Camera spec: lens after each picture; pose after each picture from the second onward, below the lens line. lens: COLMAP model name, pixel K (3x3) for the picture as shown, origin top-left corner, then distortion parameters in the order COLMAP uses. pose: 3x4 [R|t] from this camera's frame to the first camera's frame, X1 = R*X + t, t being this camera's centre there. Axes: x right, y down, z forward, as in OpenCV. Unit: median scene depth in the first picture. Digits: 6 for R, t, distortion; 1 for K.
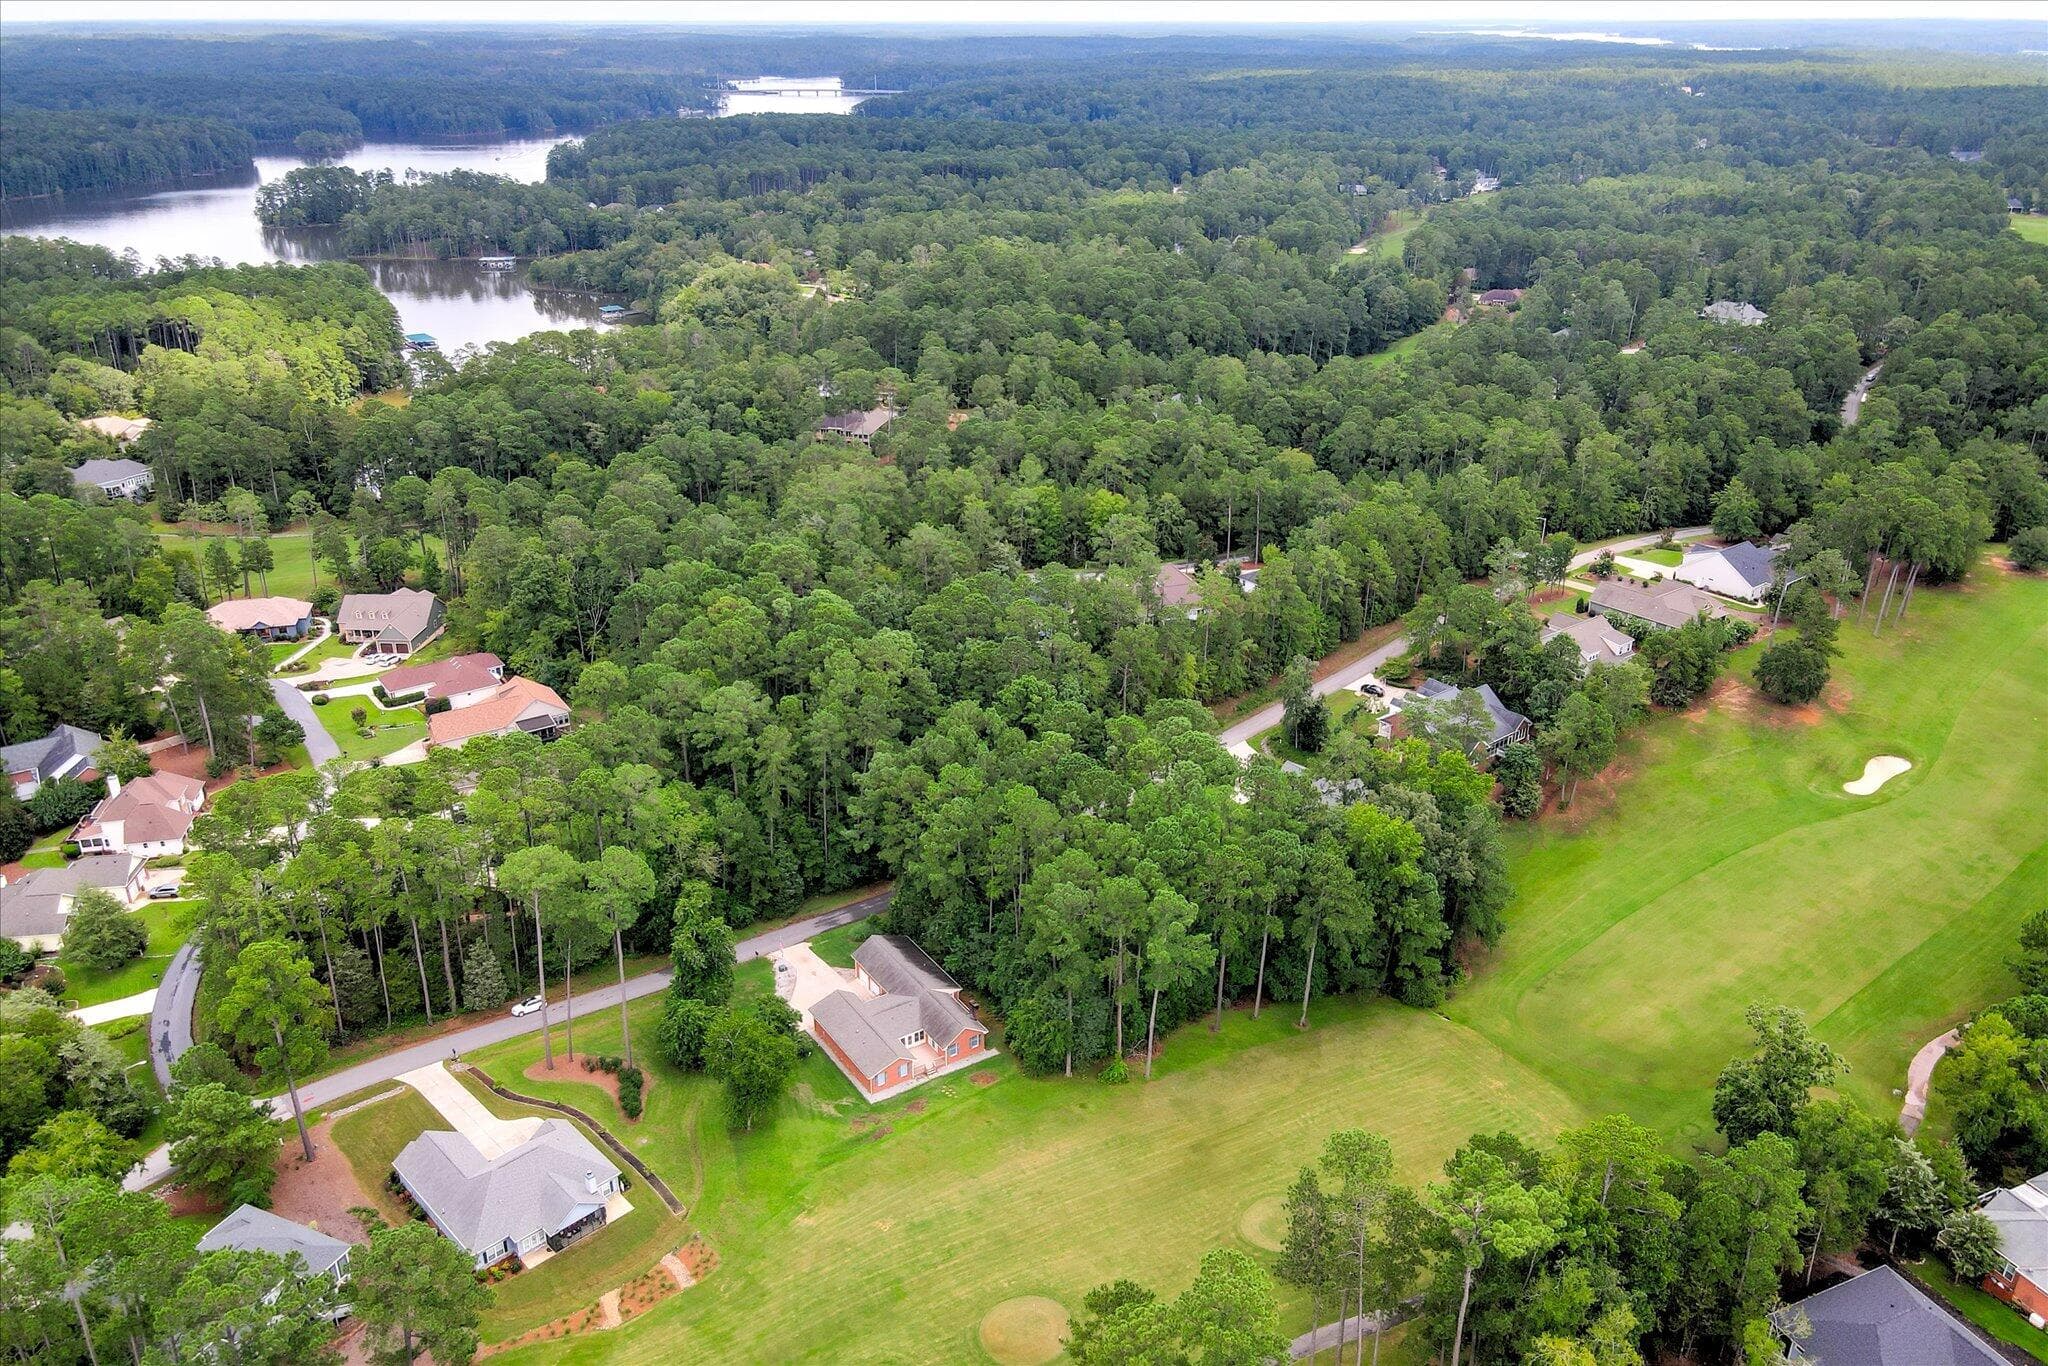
lens RADIAL K [[1523.0, 0, 1018.2], [0, 1523.0, 661.9], [0, 0, 1]] dist [-0.000422, 0.041180]
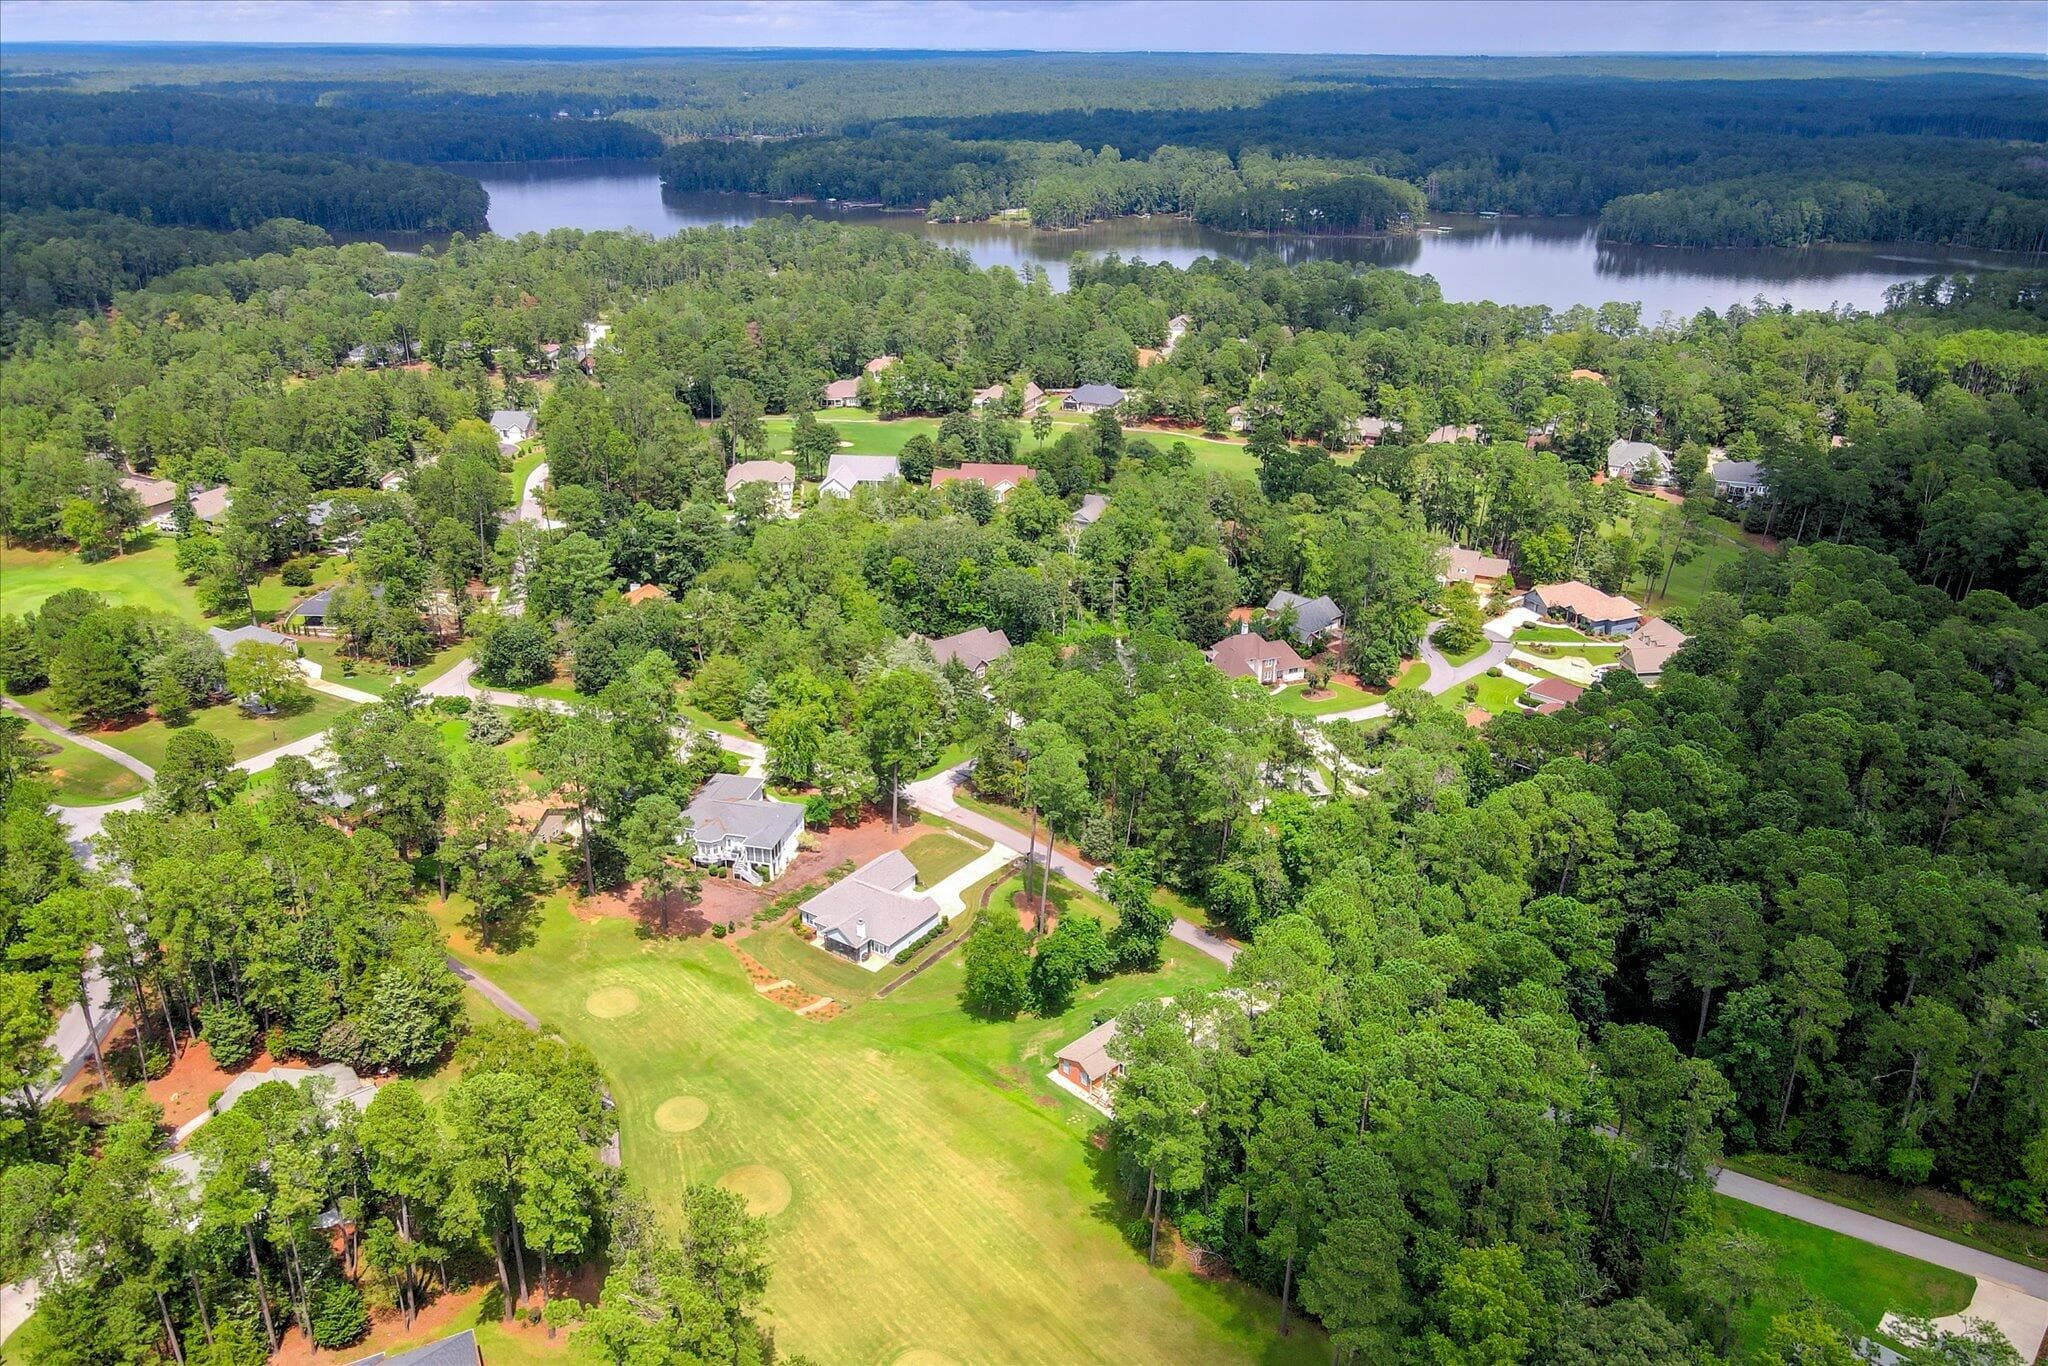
lens RADIAL K [[1526.3, 0, 1017.2], [0, 1526.3, 652.9], [0, 0, 1]] dist [0.000422, 0.034251]
pose [[0.177022, 0.369394, -0.912256, 0.621216], [-0.391817, 0.876728, 0.278976, -0.207509], [0.902852, 0.308053, 0.299935, 0.474874]]
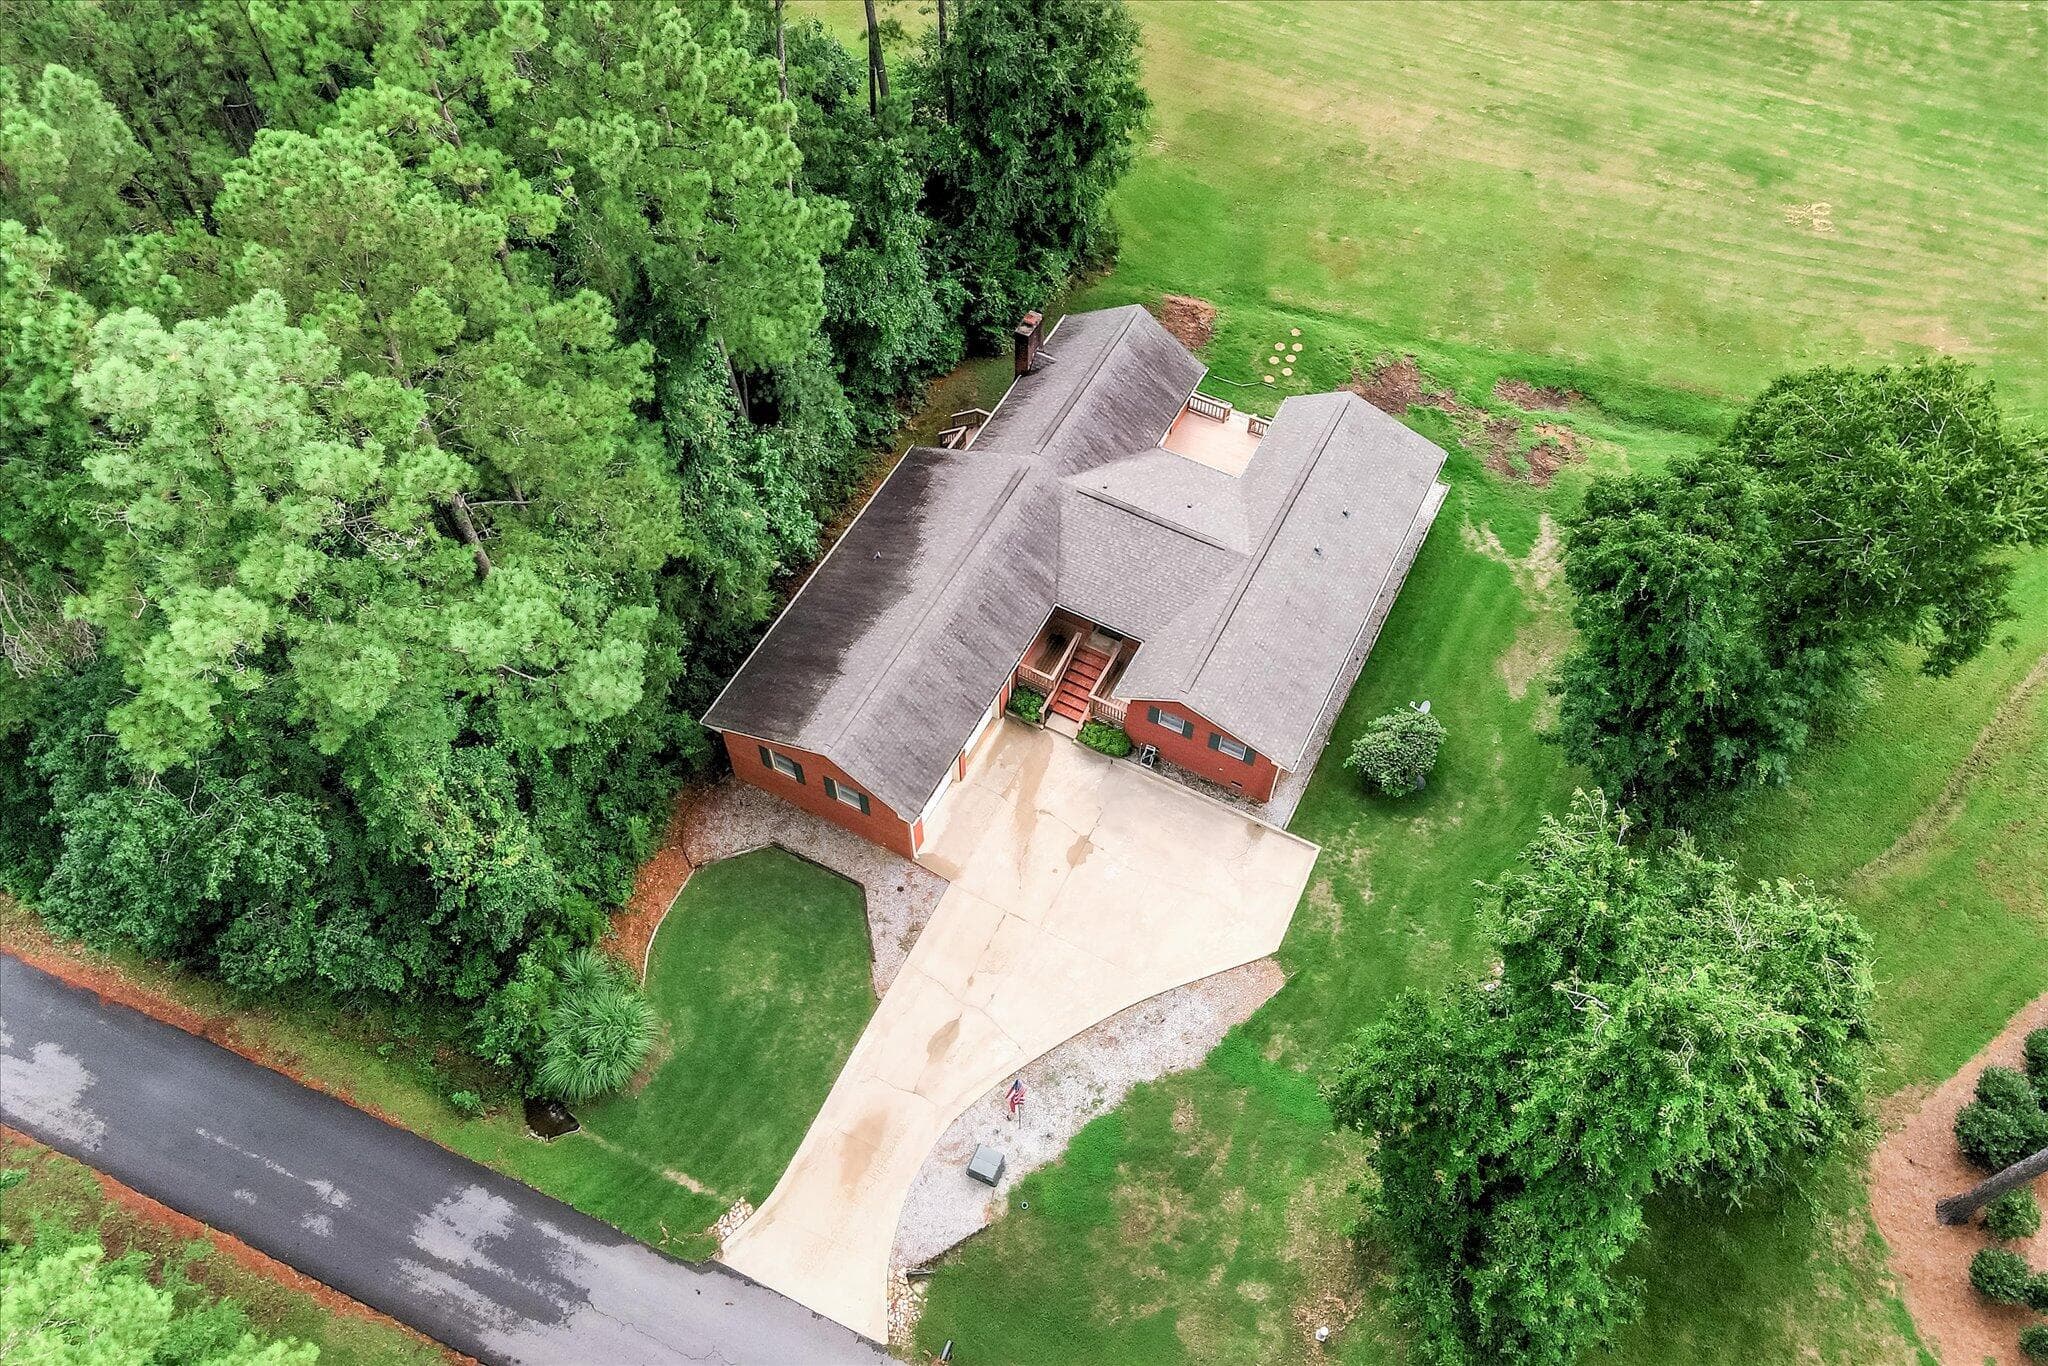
lens RADIAL K [[1492.4, 0, 1021.2], [0, 1492.4, 666.0], [0, 0, 1]] dist [0.046318, 0.025178]
pose [[-0.485752, -0.721143, 0.493962, -0.203261], [0.341239, 0.363819, 0.866713, -0.018696], [-0.804737, 0.589567, 0.069356, 0.888055]]
